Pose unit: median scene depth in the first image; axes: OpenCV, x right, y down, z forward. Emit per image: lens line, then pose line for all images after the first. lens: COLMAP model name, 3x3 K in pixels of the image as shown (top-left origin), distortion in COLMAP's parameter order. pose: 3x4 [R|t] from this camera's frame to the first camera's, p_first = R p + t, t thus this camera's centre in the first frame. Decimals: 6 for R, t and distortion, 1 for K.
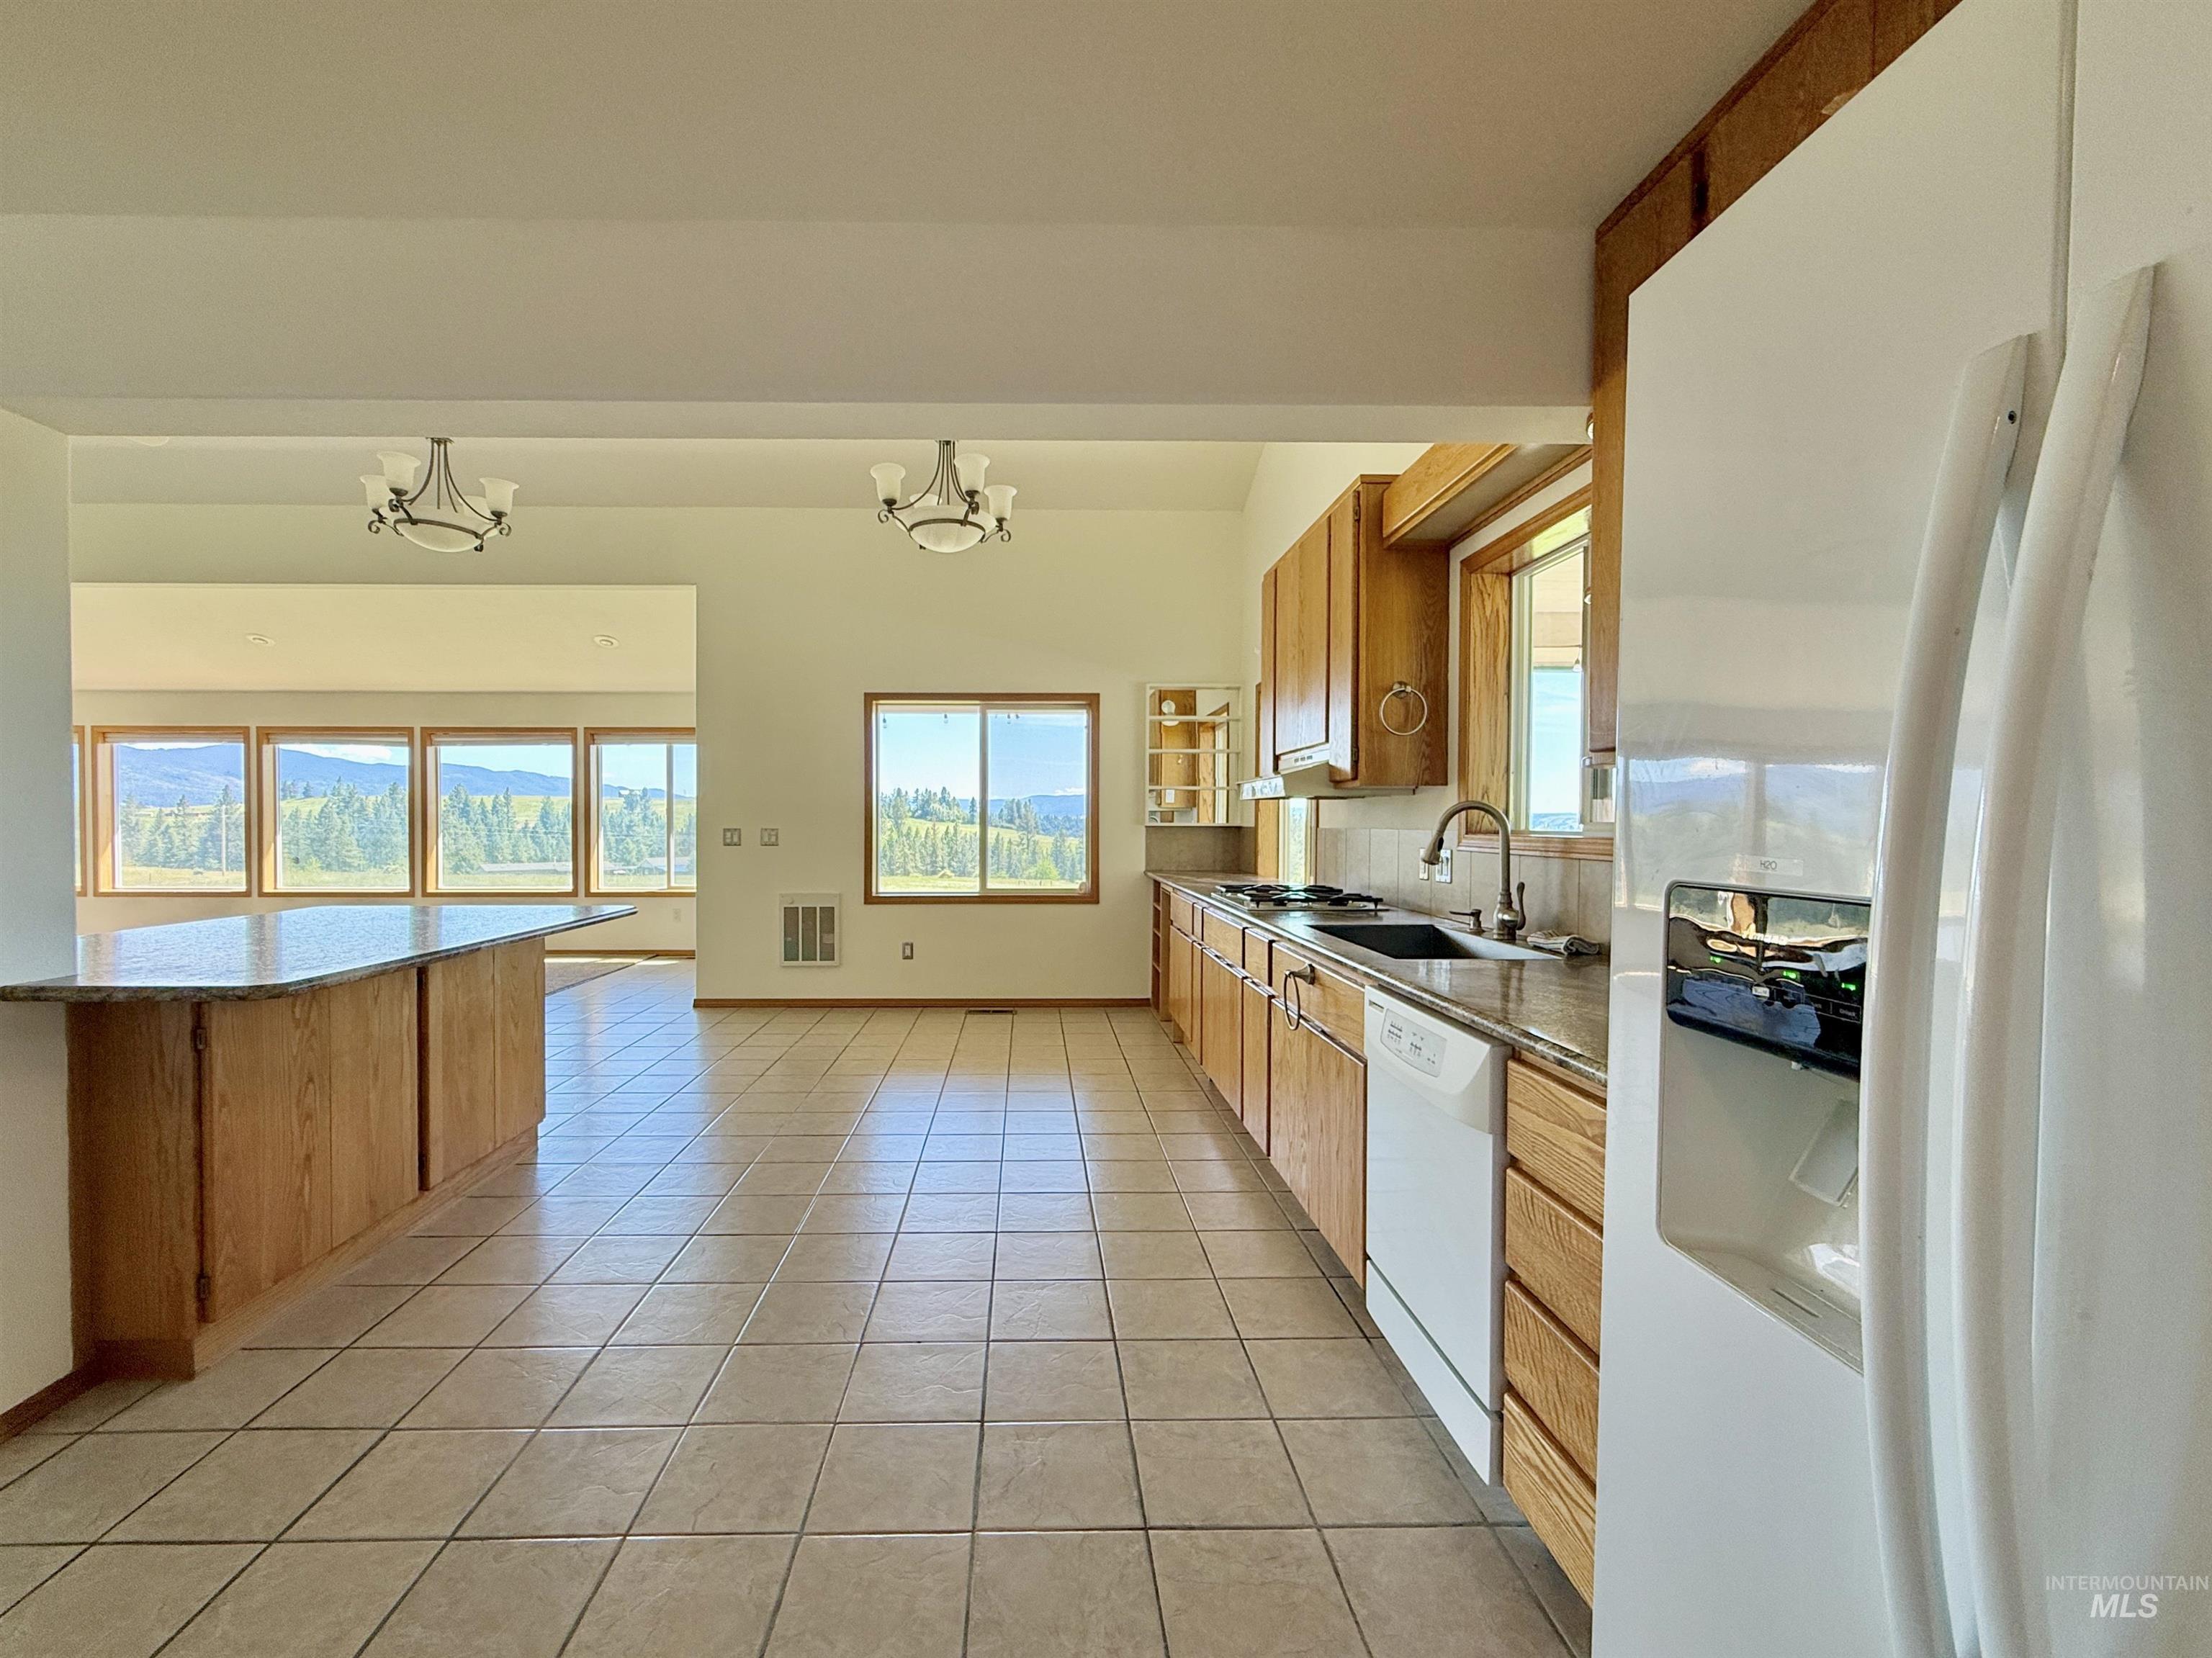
lens RADIAL K [[876.7, 0, 1100.1], [0, 876.7, 830.9], [0, 0, 1]] dist [-0.001533, -0.000120]
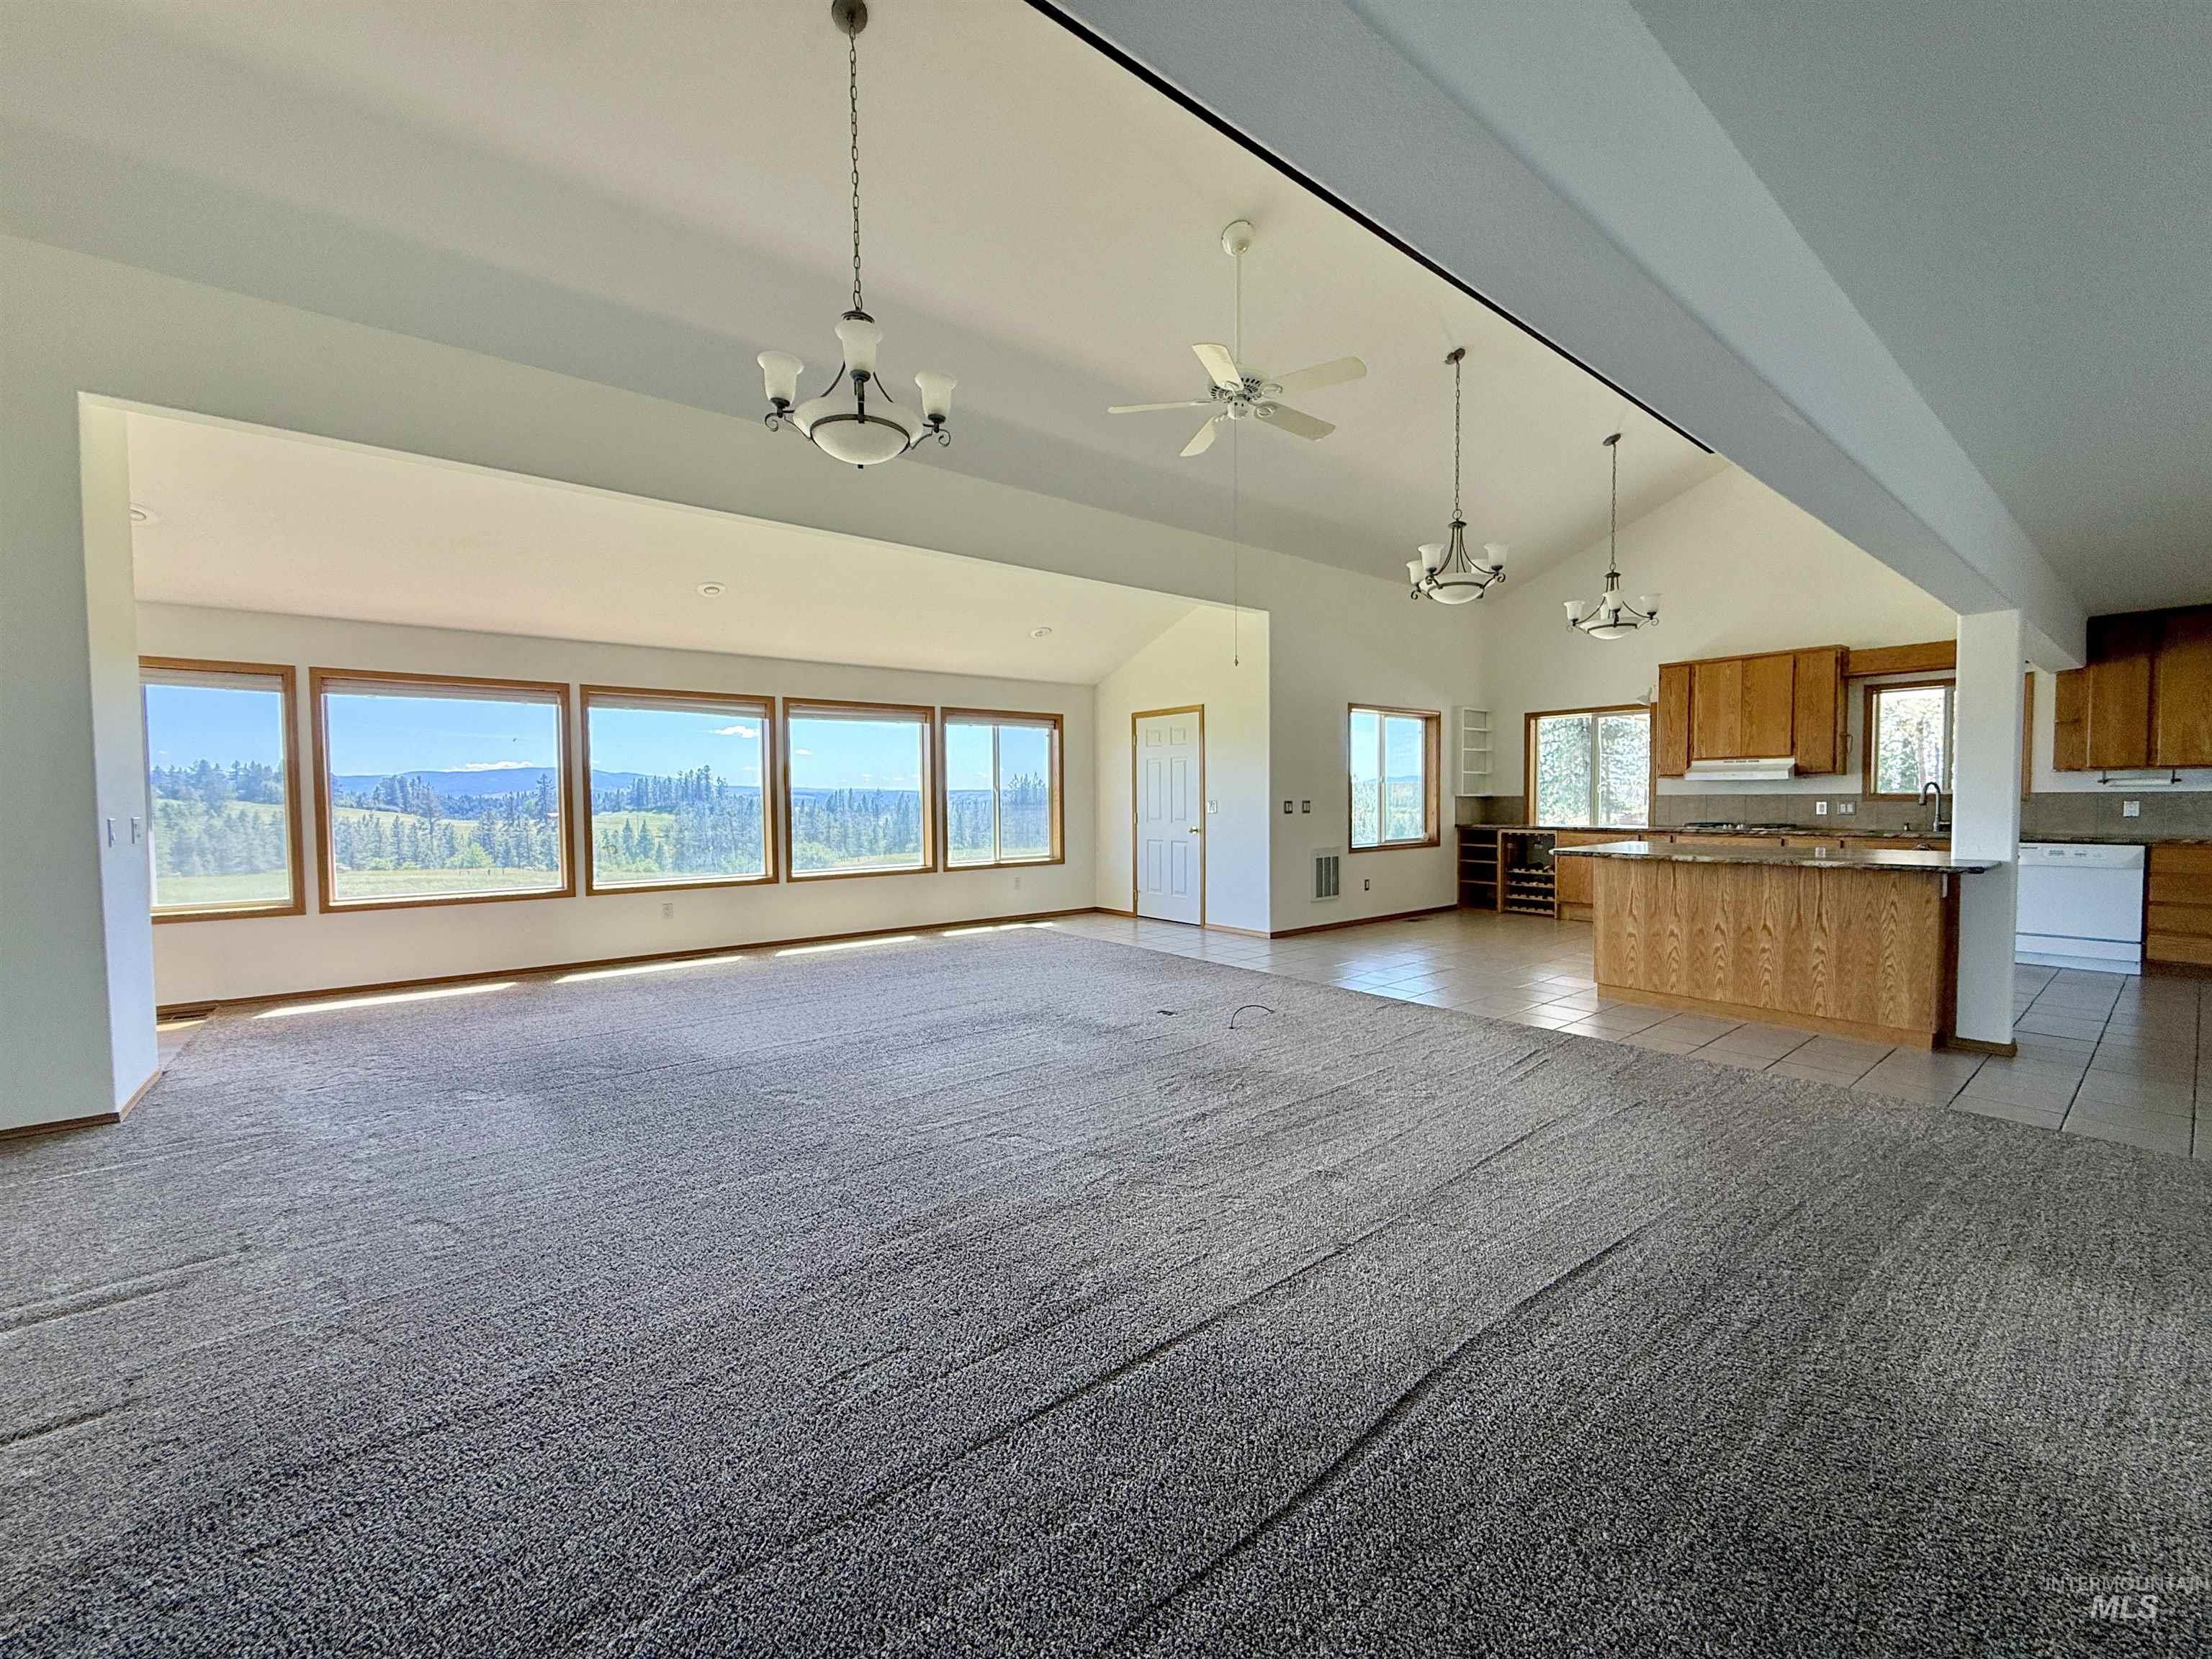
lens RADIAL K [[876.8, 0, 1100.1], [0, 876.8, 831.4], [0, 0, 1]] dist [-0.001533, -0.000120]
pose [[0.816895, -0.032726, 0.575857, -1.388488], [0.016964, 0.999320, 0.032727, -0.003870], [-0.576536, -0.016965, 0.816895, 0.088528]]
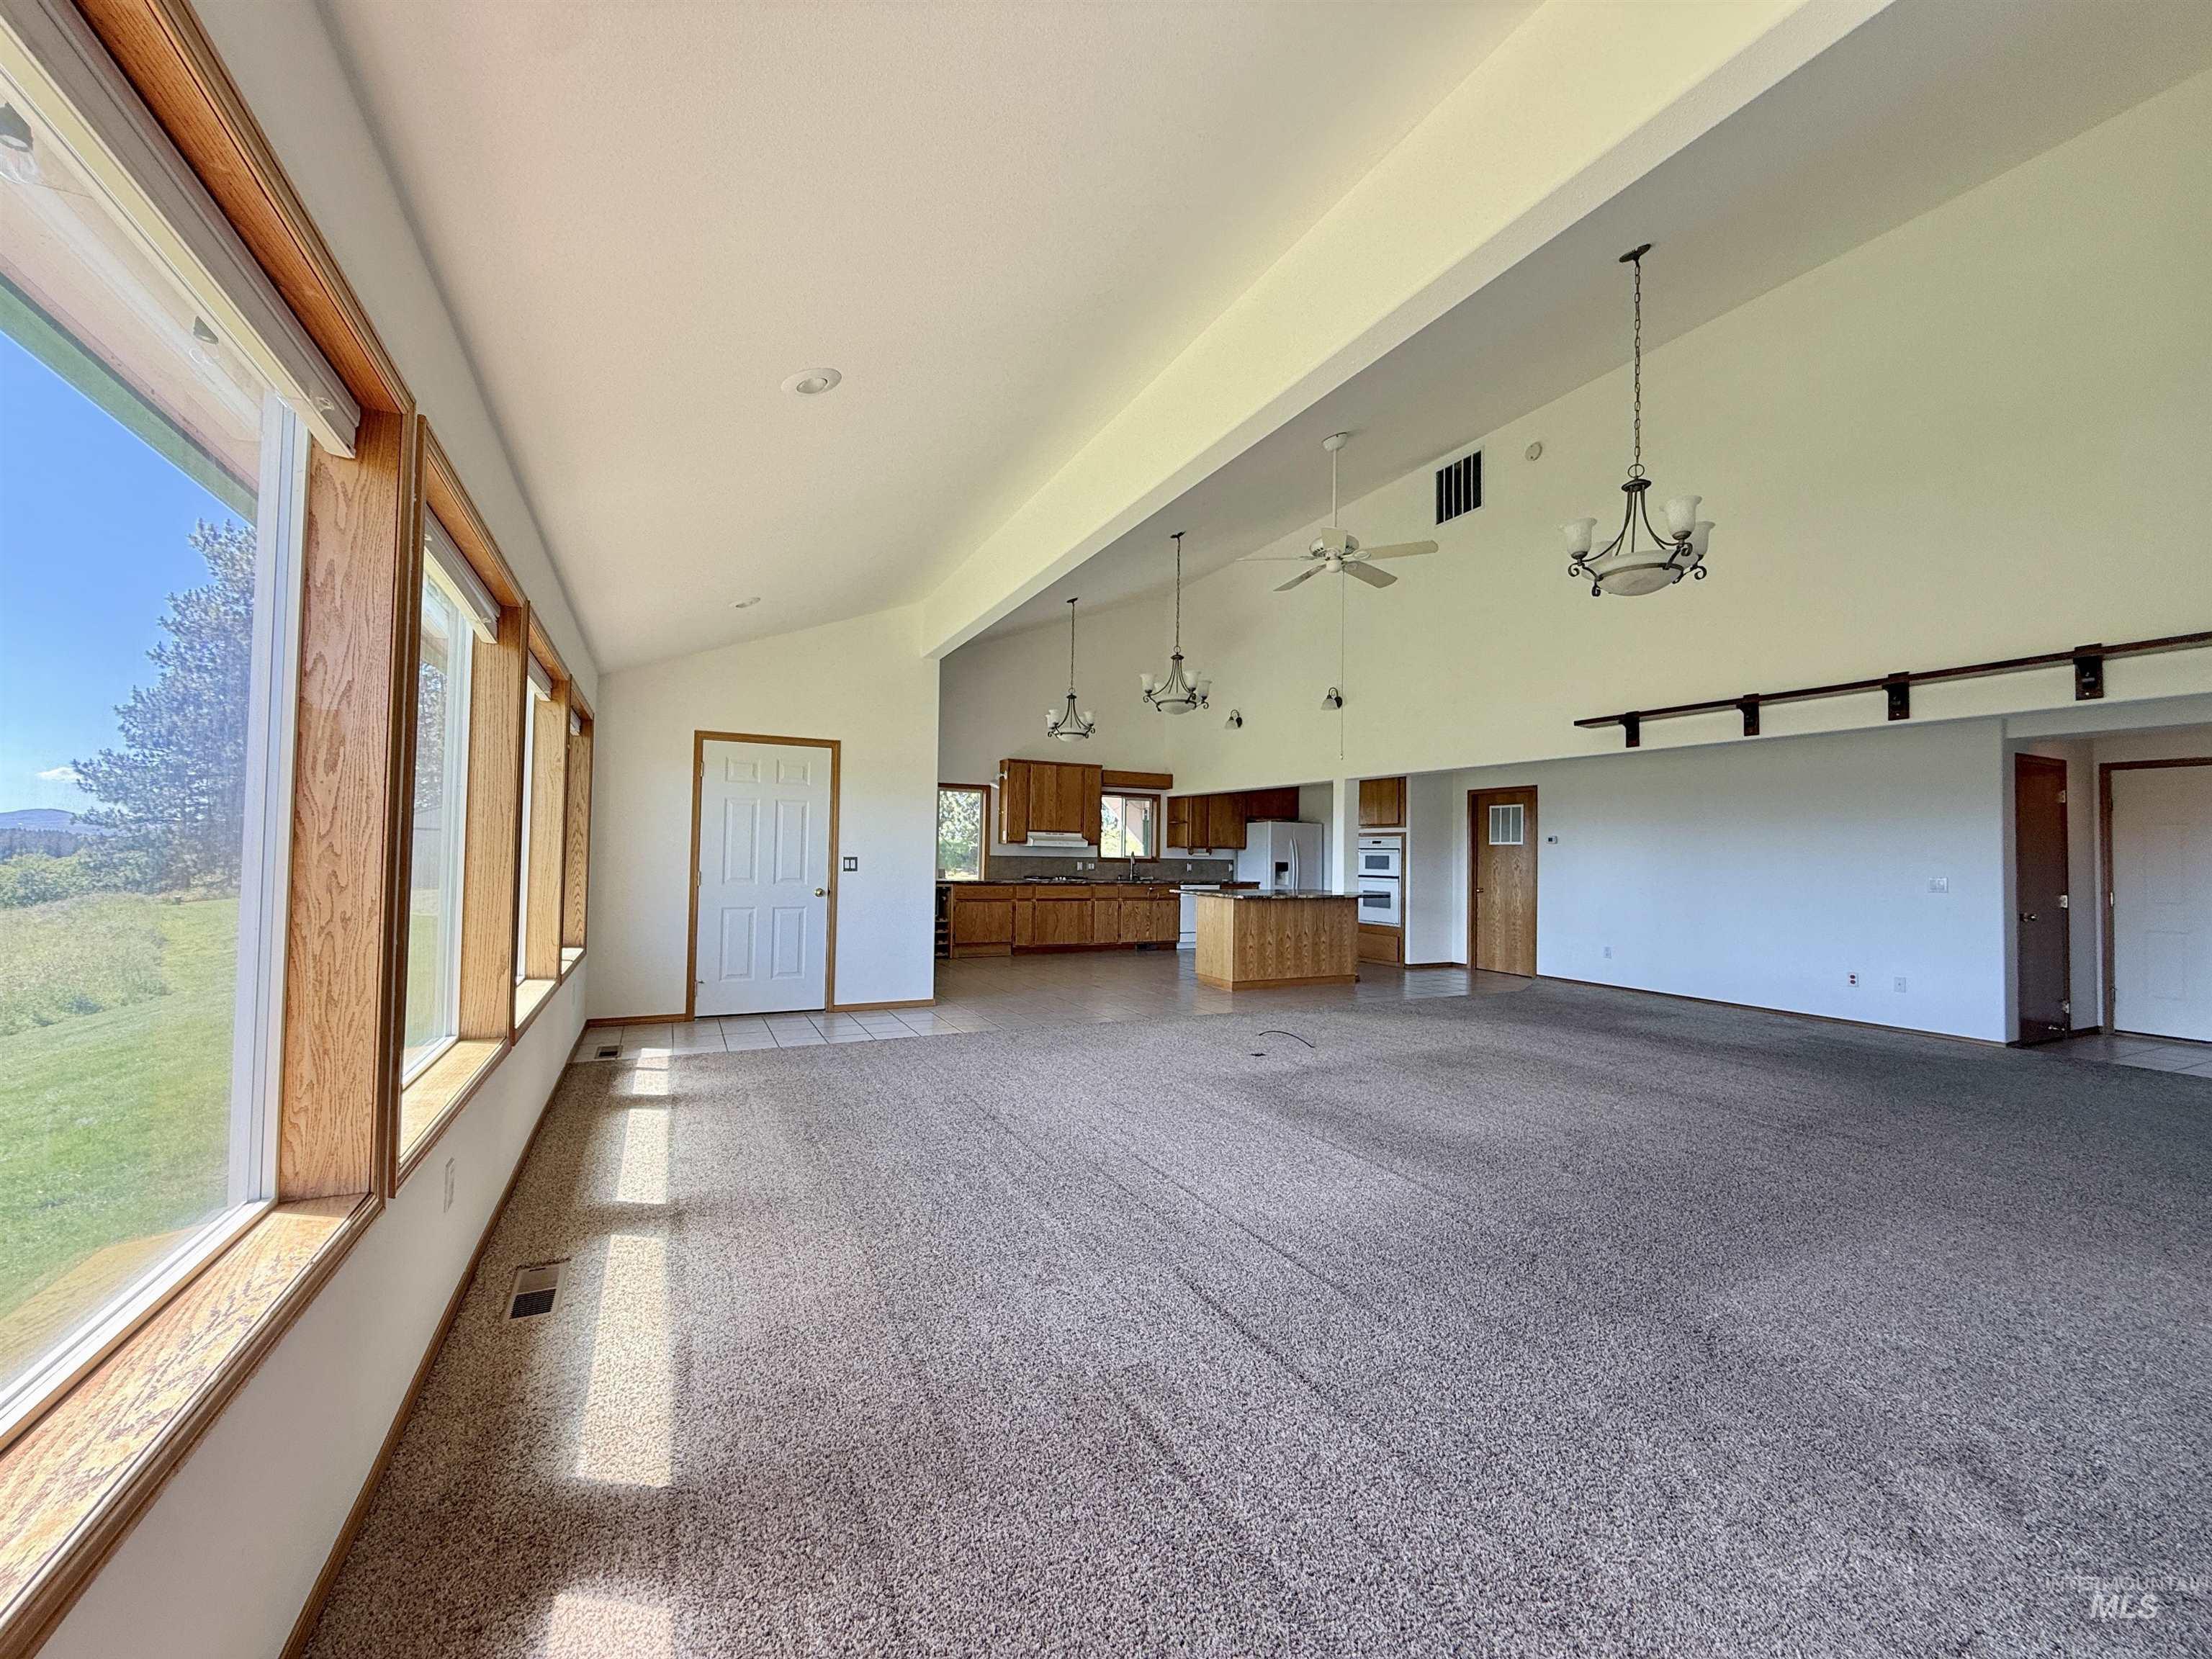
lens RADIAL K [[876.8, 0, 1100.1], [0, 876.8, 831.4], [0, 0, 1]] dist [-0.001533, -0.000120]
pose [[-0.397954, 0.014955, 0.917284, -1.642178], [-0.009512, 0.999746, -0.020427, -0.016705], [-0.917356, -0.016854, -0.397711, 1.258406]]
